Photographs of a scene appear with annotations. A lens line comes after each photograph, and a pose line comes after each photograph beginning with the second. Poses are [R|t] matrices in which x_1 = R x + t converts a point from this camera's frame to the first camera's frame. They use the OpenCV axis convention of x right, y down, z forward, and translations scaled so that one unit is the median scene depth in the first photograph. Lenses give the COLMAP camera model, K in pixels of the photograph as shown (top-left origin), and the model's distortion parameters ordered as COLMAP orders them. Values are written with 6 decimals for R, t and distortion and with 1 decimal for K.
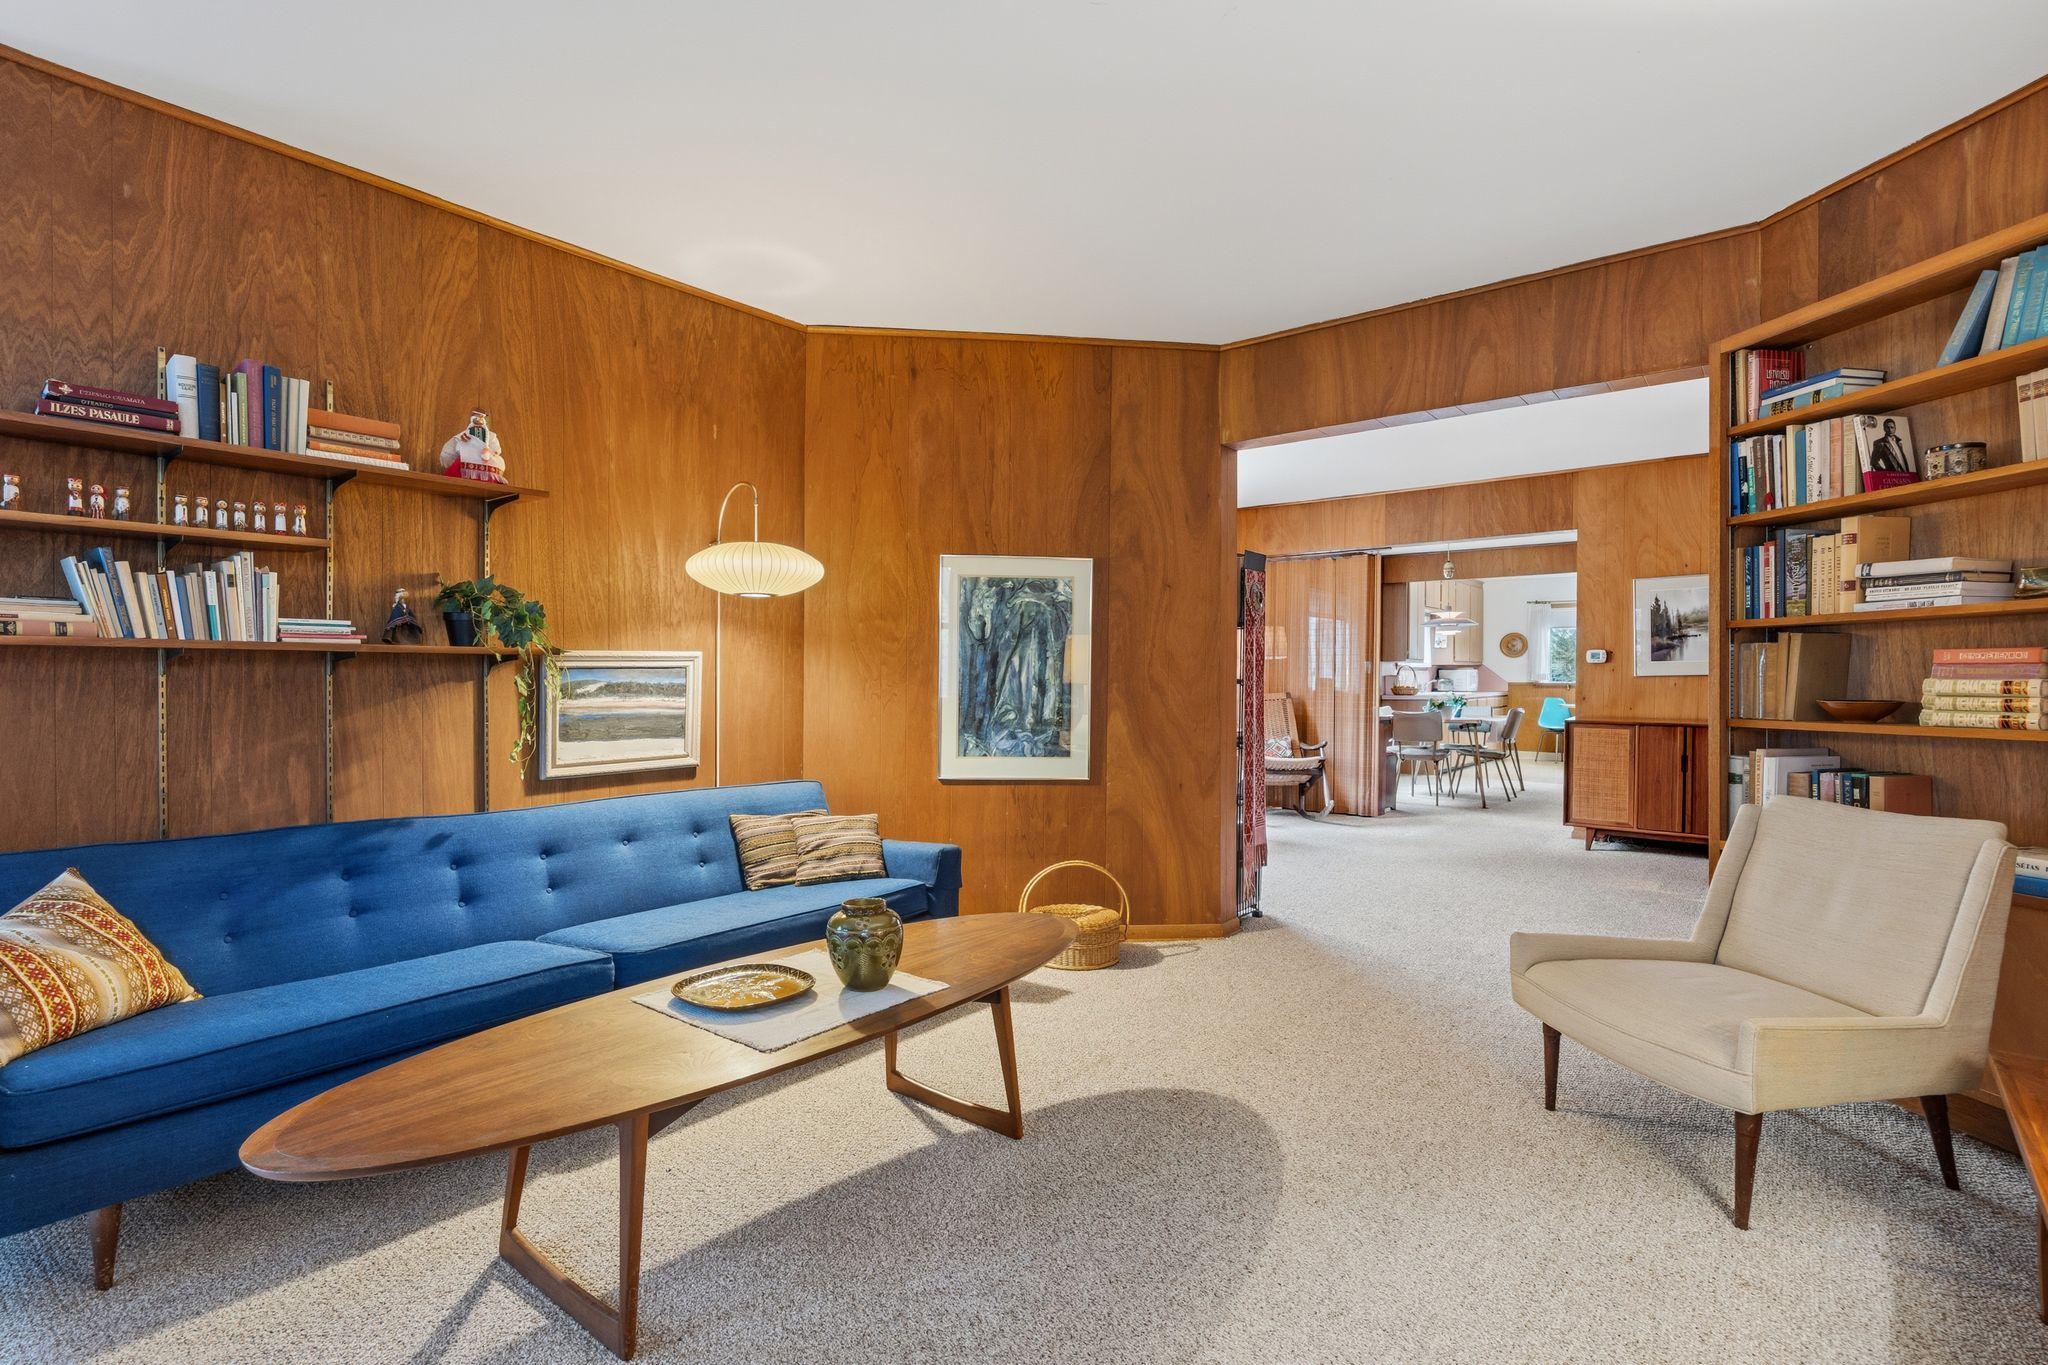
lens RADIAL K [[966.7, 0, 1010.5], [0, 966.7, 691.0], [0, 0, 1]] dist [-0.012734, 0.001551]
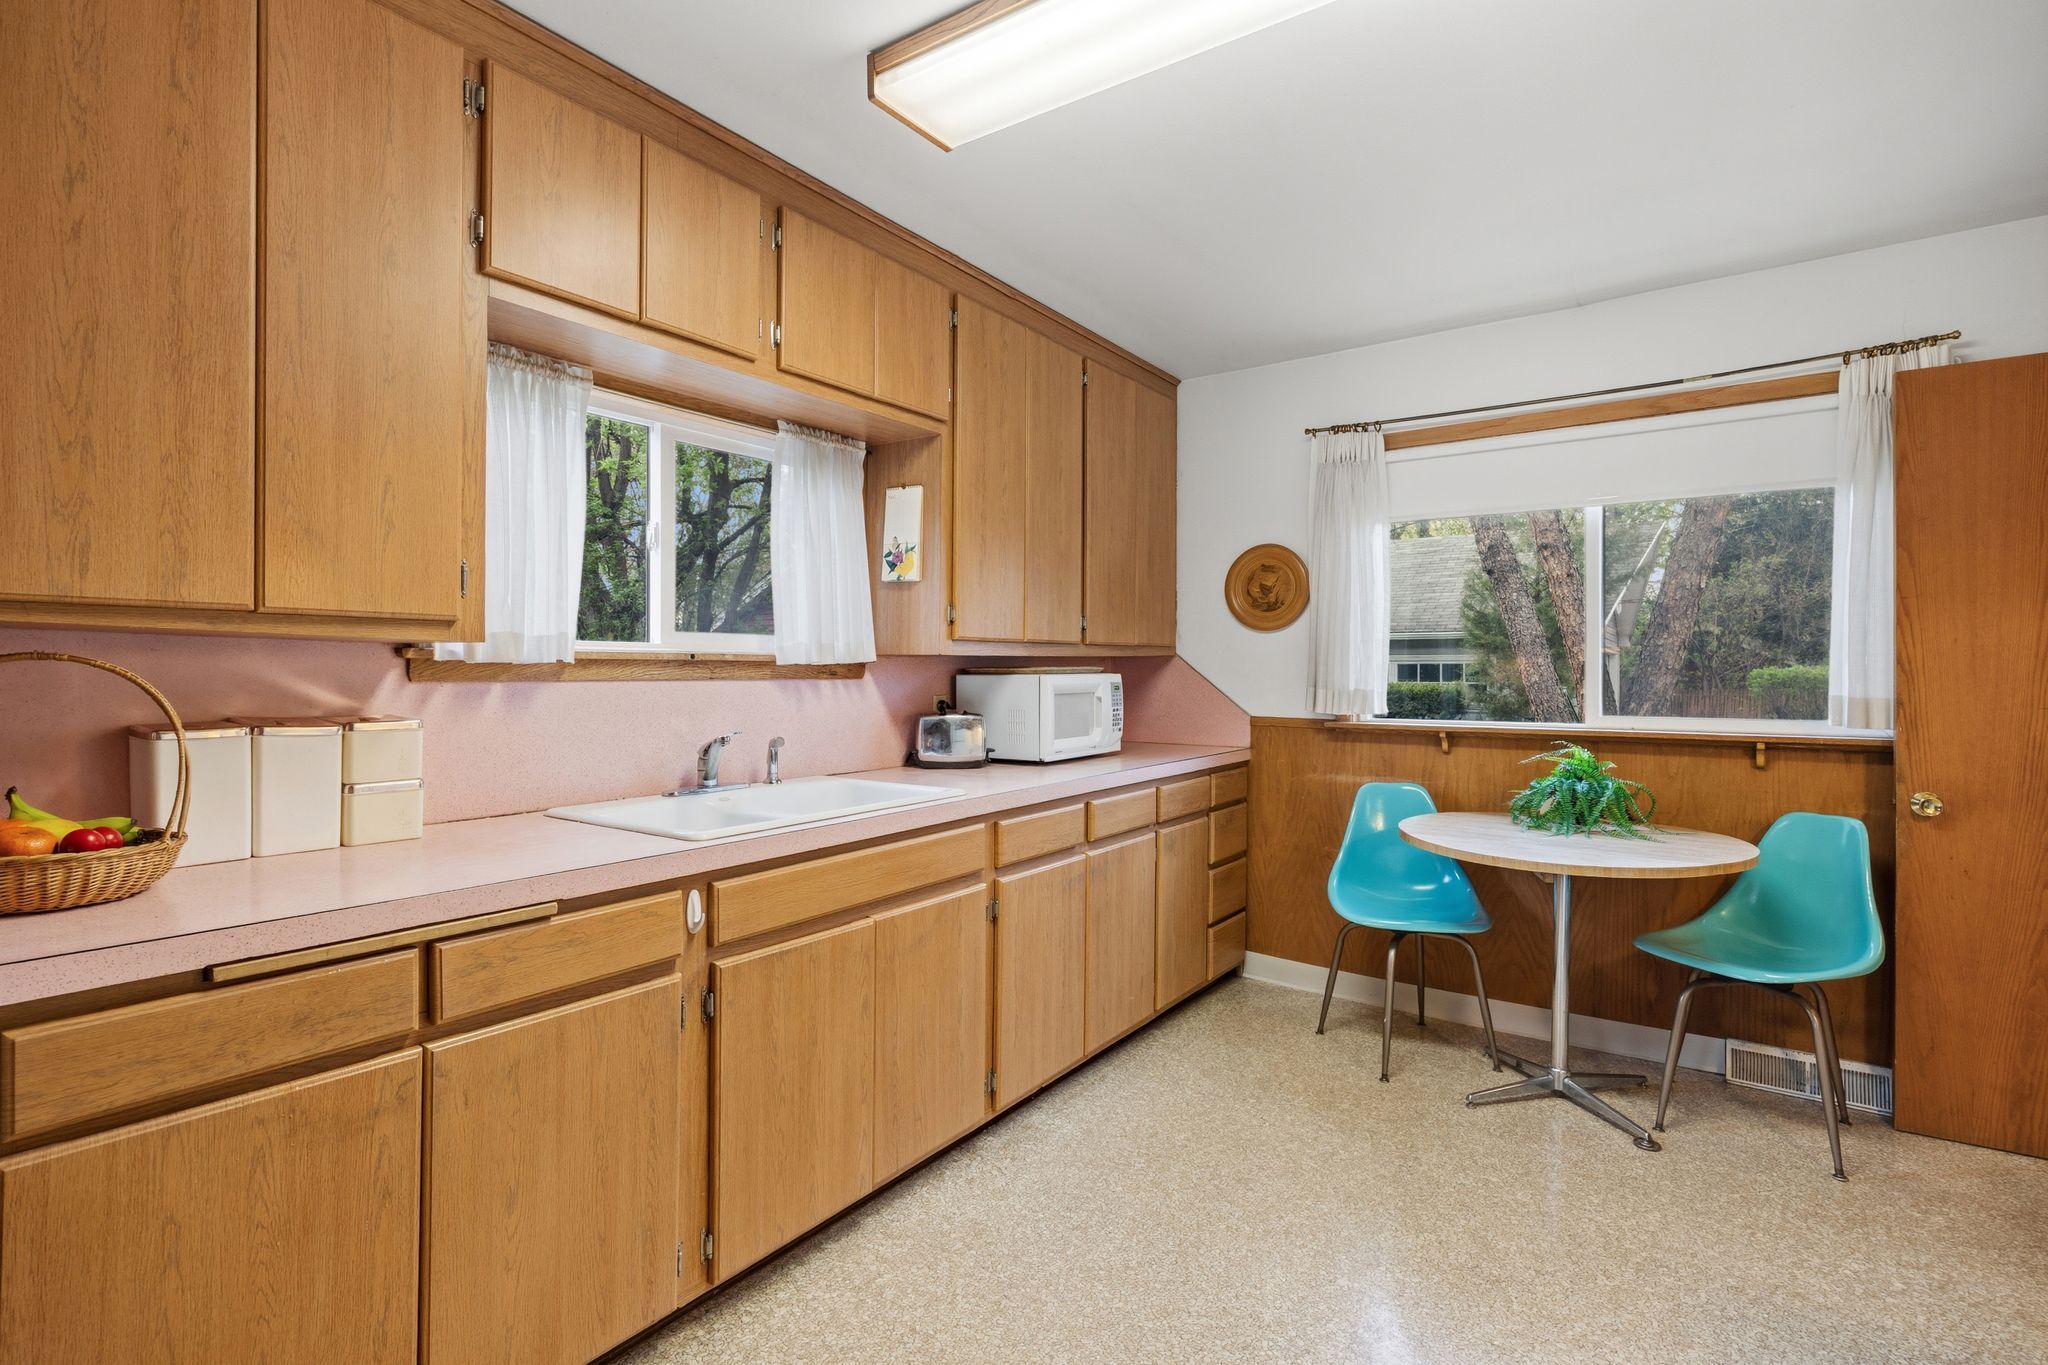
lens RADIAL K [[966.7, 0, 1014.8], [0, 966.7, 677.5], [0, 0, 1]] dist [-0.012734, 0.001551]
pose [[0.998582, 0.003856, 0.053086, 0.882933], [-0.003606, 0.999982, -0.004807, -0.039066], [-0.053104, 0.004609, 0.998578, 1.465366]]
